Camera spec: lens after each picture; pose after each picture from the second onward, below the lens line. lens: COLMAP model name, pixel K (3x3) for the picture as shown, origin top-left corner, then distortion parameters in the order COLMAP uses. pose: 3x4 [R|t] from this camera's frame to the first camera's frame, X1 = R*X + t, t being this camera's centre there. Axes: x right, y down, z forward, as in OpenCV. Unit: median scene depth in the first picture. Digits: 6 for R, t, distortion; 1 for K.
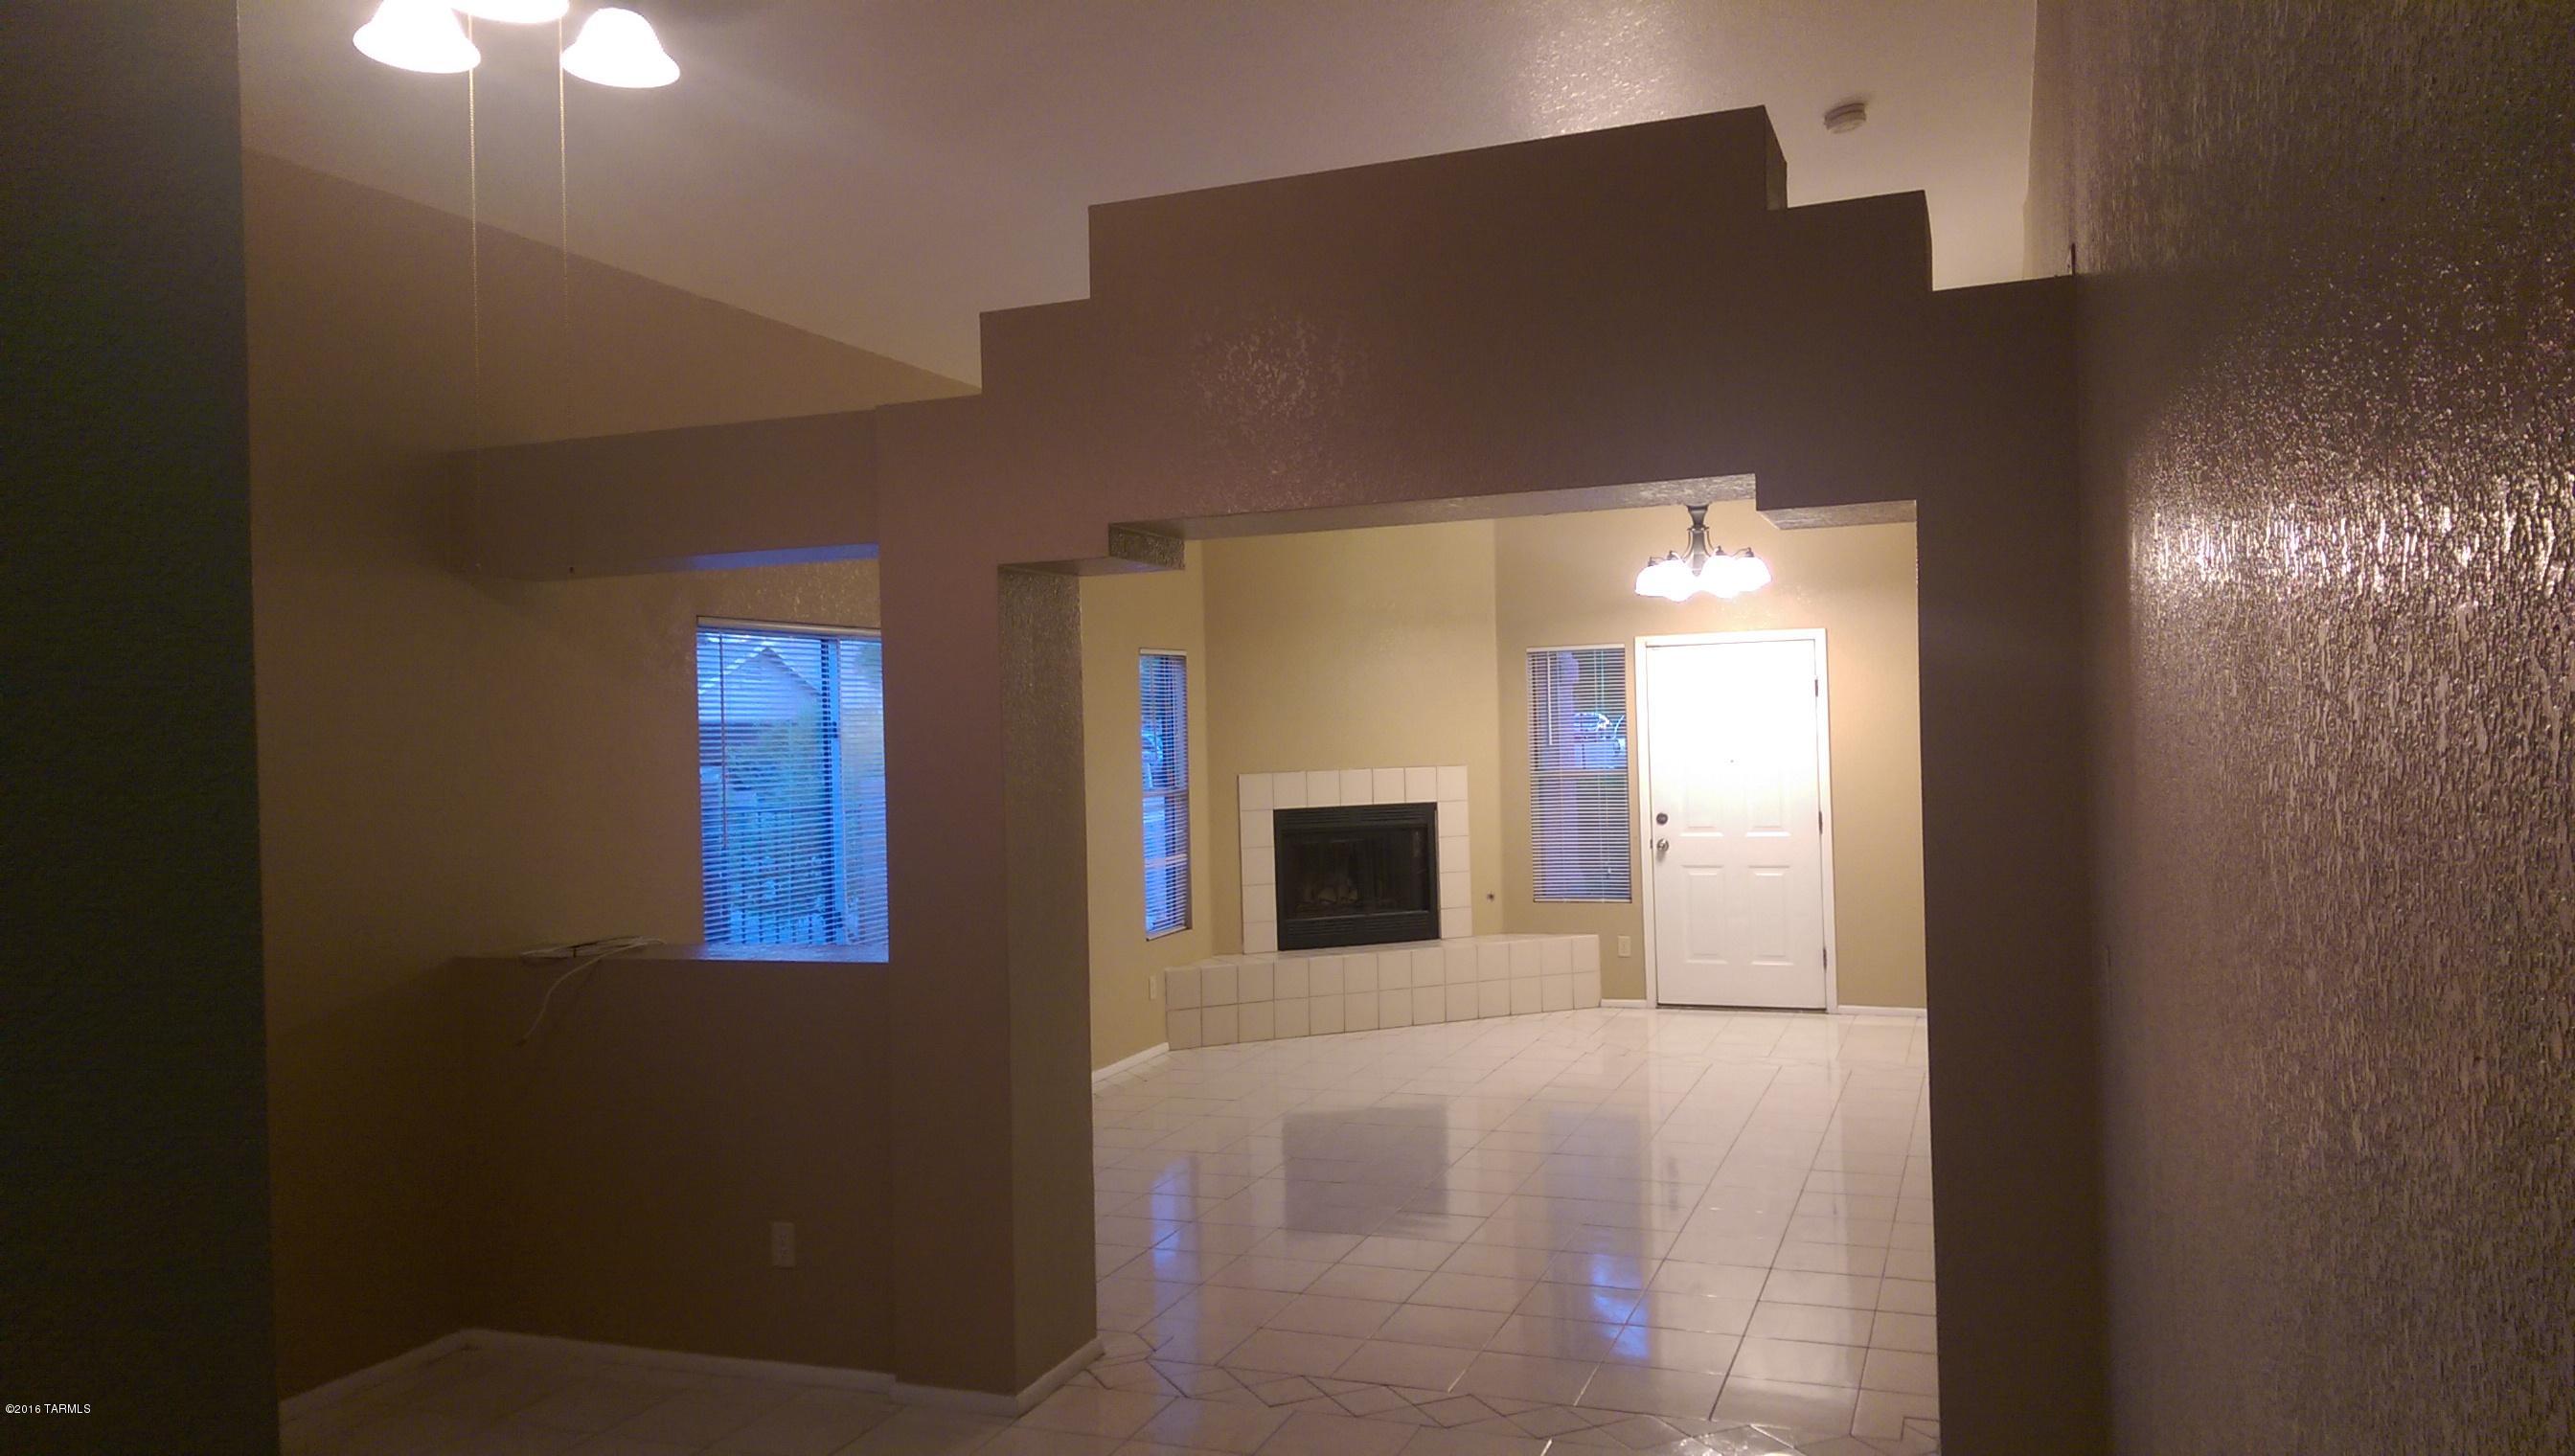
lens RADIAL K [[1786.6, 0, 1285.4], [0, 1786.6, 739.1], [0, 0, 1]] dist [0.042444, -0.002107]
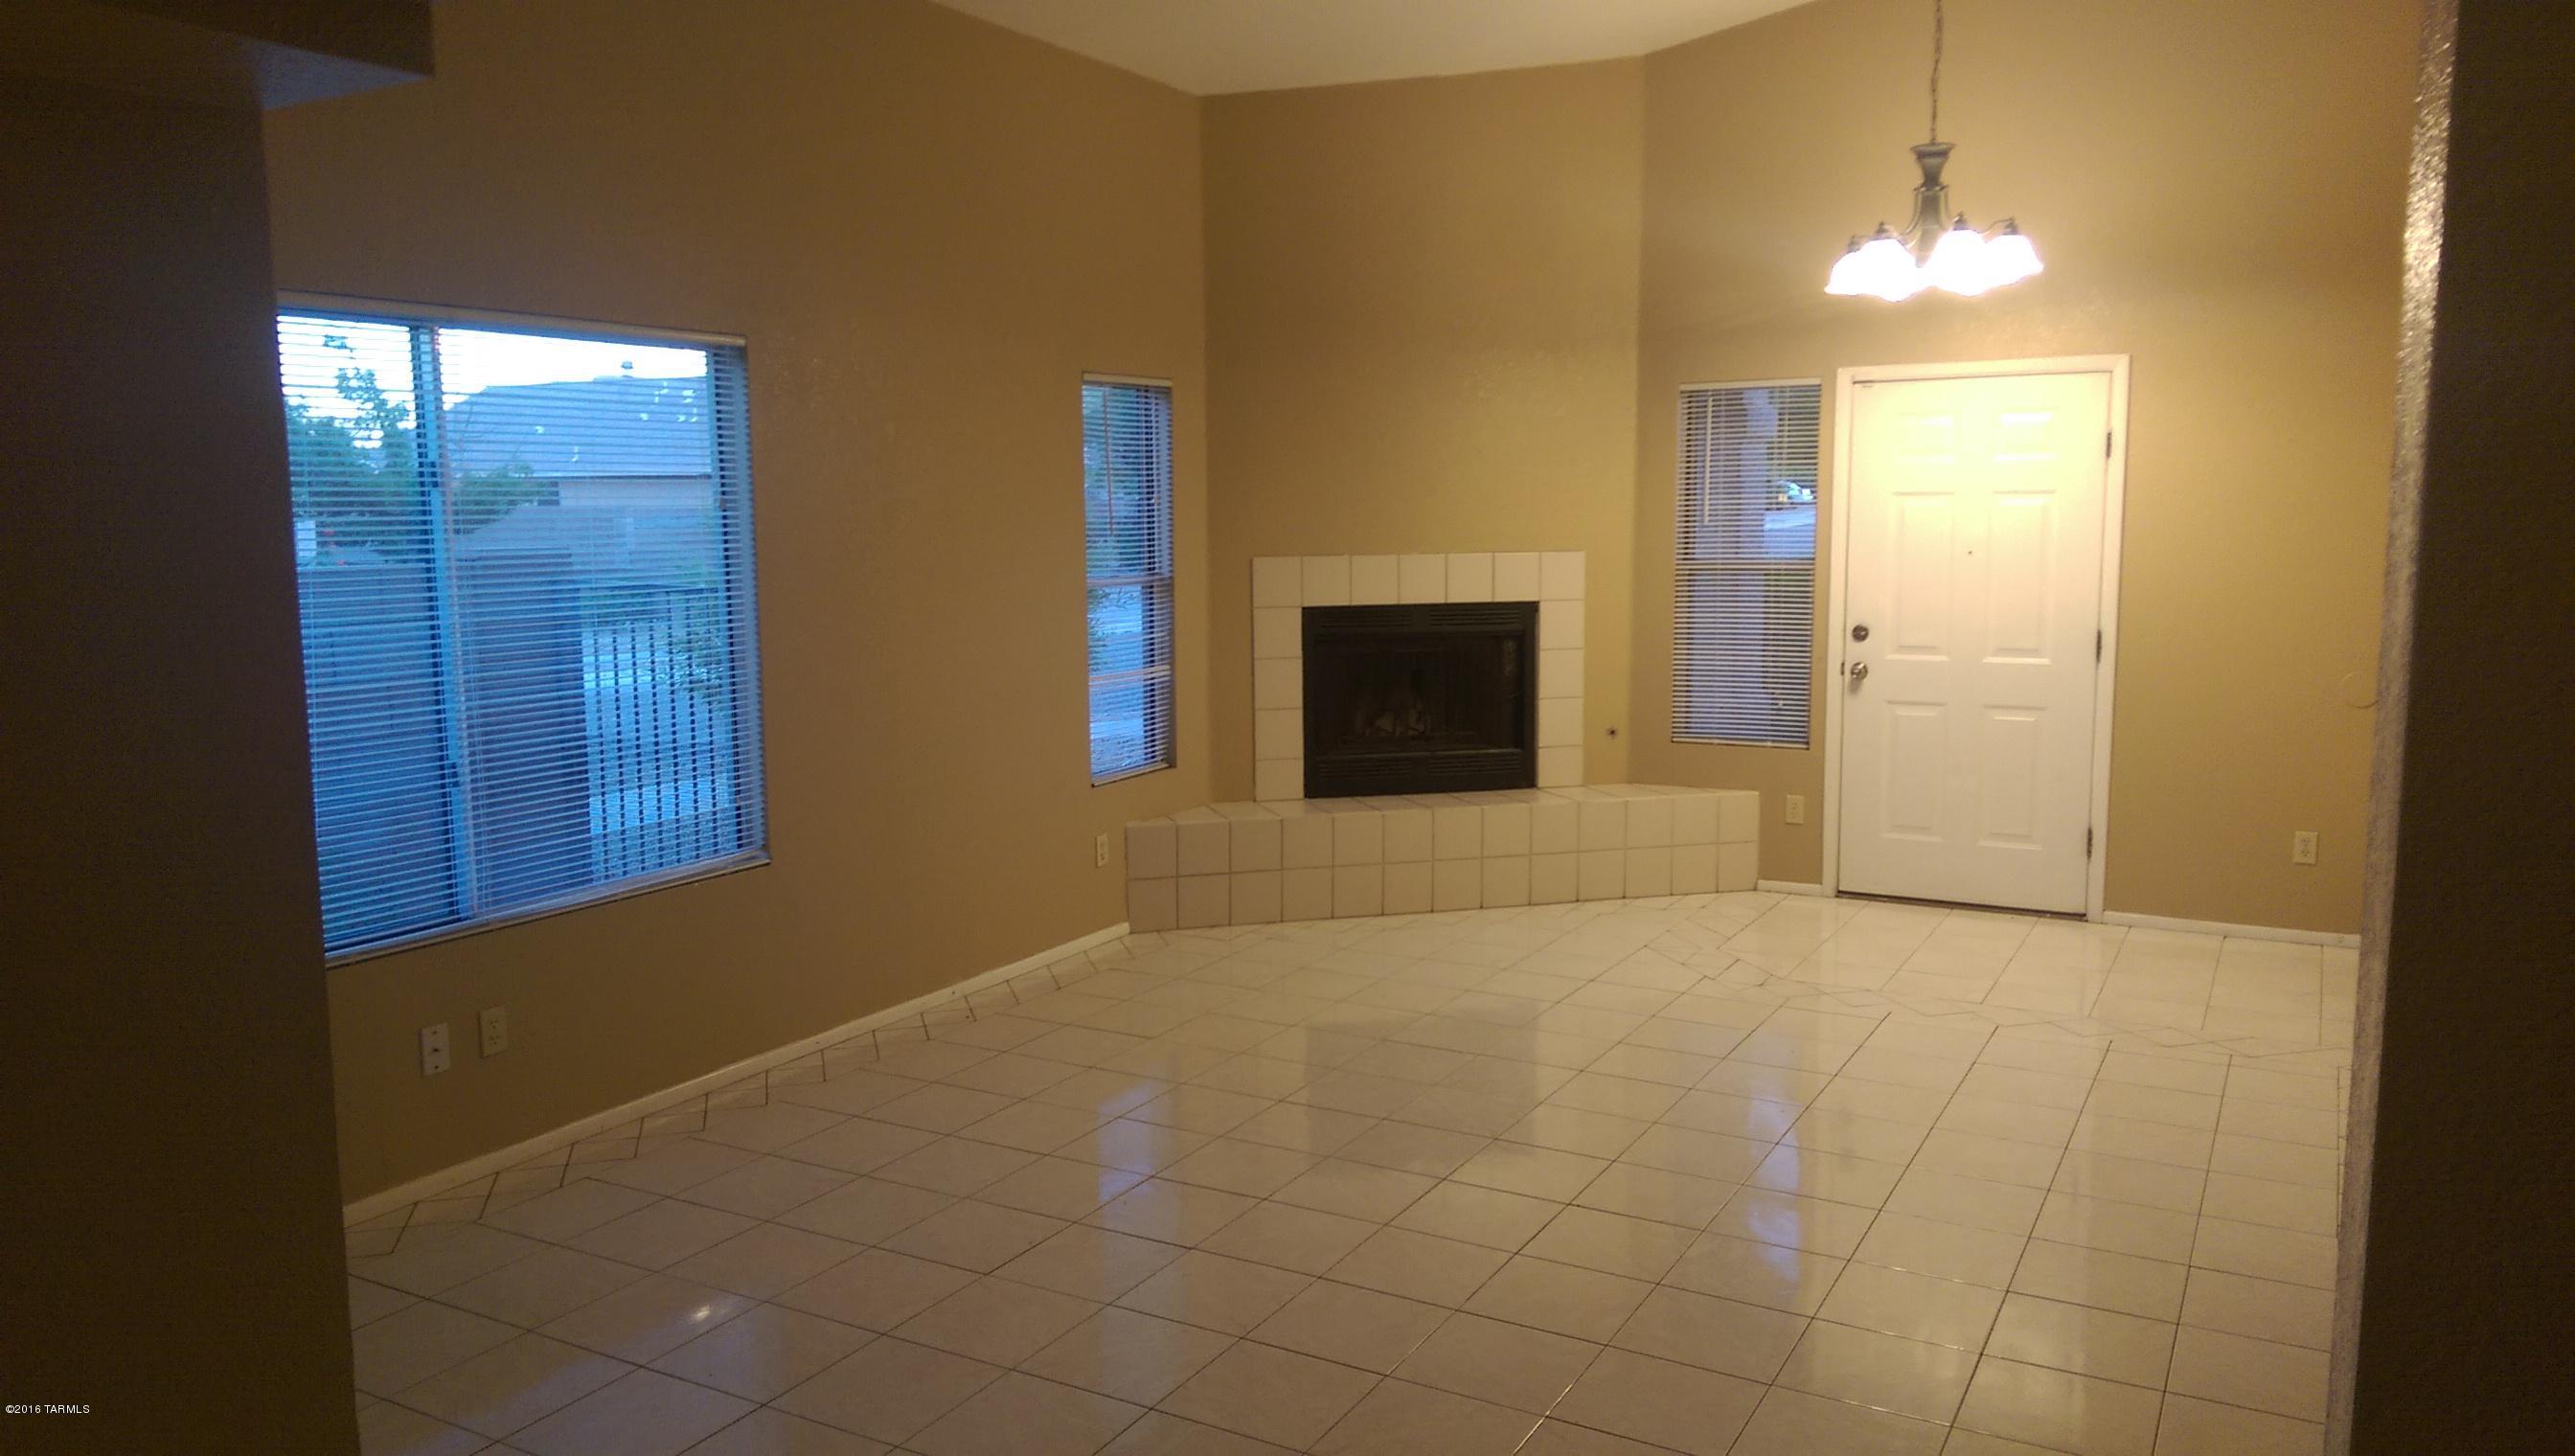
lens RADIAL K [[1786.6, 0, 1285.4], [0, 1786.6, 739.1], [0, 0, 1]] dist [0.042444, -0.002107]
pose [[0.988666, 0.038528, -0.145101, 0.092288], [-0.019706, 0.991451, 0.128984, -0.000507], [0.148830, -0.124662, 0.980974, 0.274555]]
